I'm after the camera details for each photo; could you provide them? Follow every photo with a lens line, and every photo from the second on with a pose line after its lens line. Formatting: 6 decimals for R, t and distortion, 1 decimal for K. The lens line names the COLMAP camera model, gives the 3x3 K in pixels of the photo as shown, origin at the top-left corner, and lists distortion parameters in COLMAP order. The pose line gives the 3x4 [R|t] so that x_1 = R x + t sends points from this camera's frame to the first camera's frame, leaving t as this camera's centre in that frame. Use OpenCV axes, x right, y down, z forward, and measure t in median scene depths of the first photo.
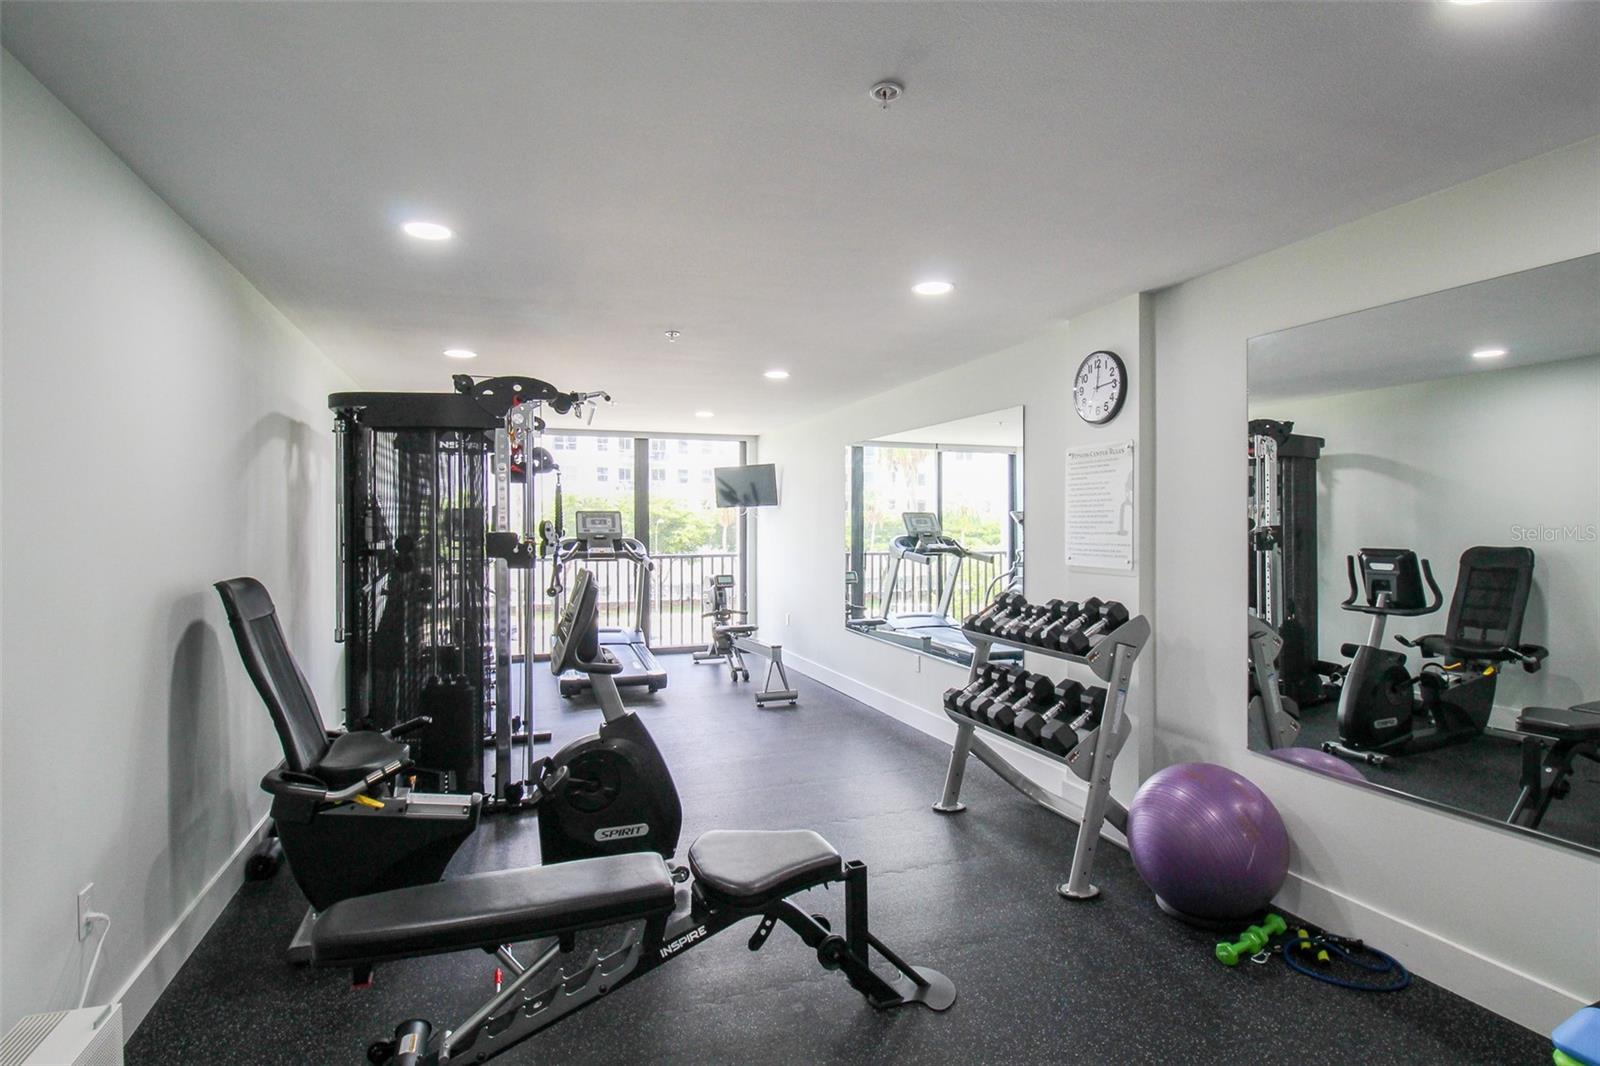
lens RADIAL K [[750.4, 0, 755.9], [0, 750.4, 517.0], [0, 0, 1]] dist [-0.021735, 0.000183]
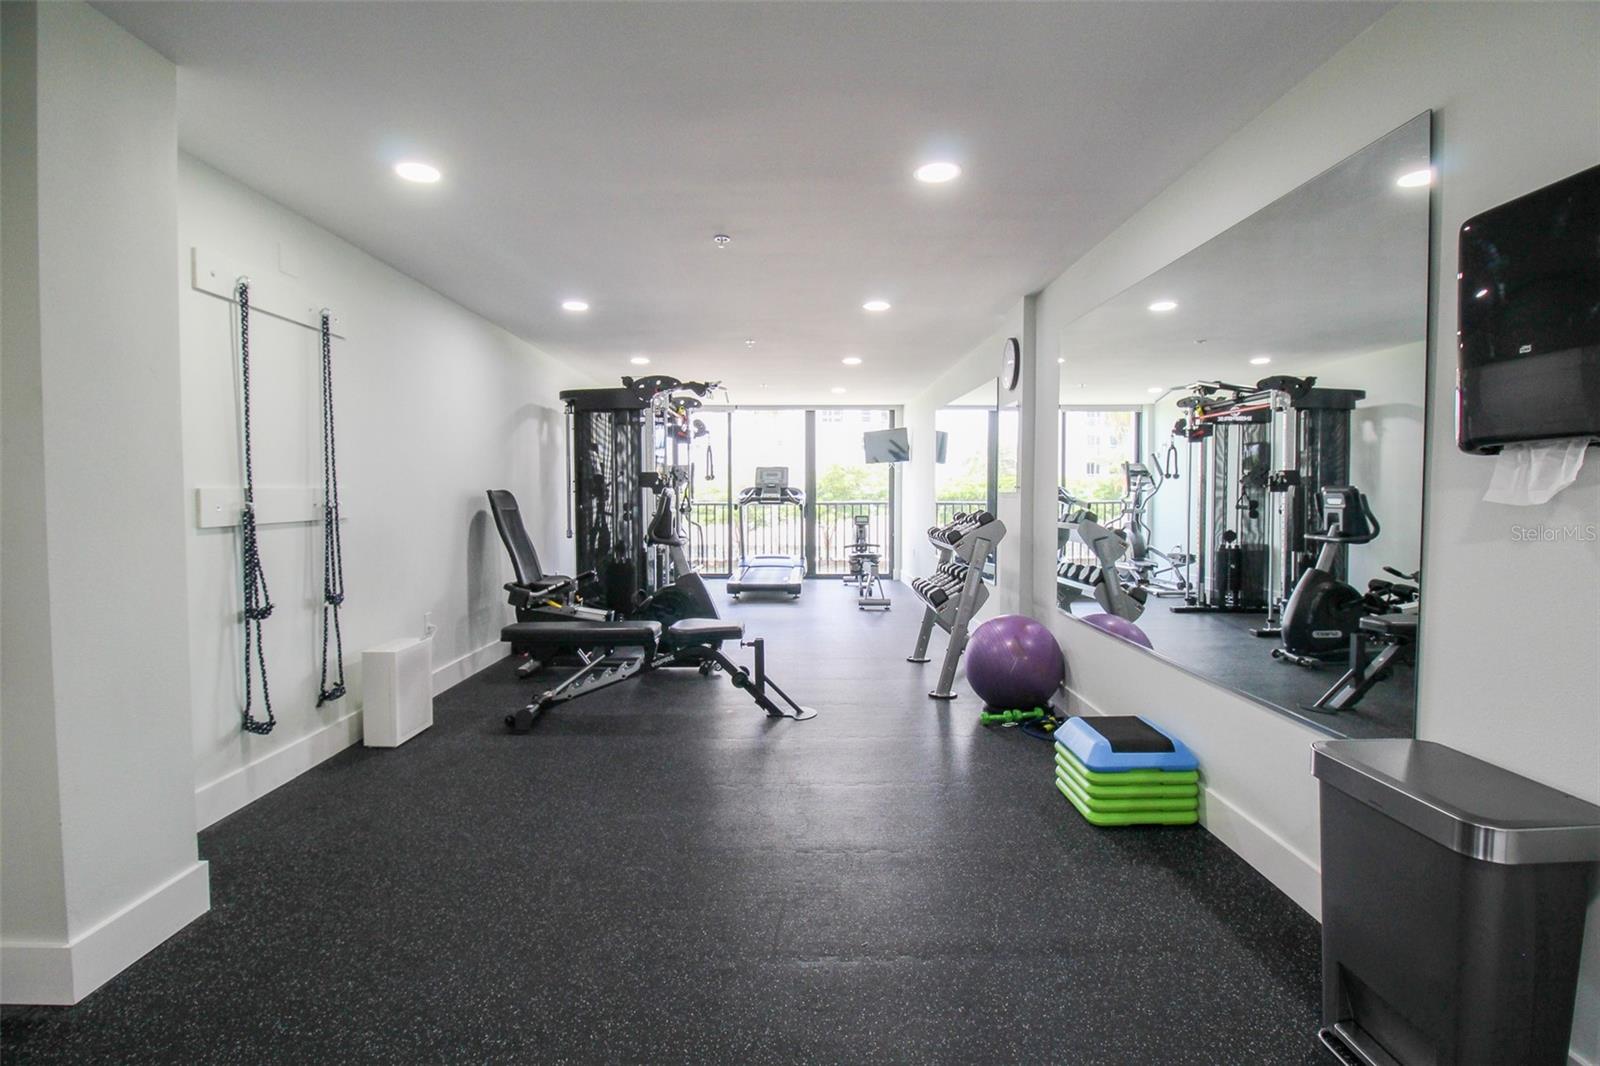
lens RADIAL K [[750.4, 0, 806.3], [0, 750.4, 528.7], [0, 0, 1]] dist [-0.021735, 0.000183]
pose [[0.943634, 0.018558, -0.330470, 0.492432], [-0.000751, 0.998545, 0.053928, 0.051624], [0.330990, -0.050640, 0.942274, -0.408790]]
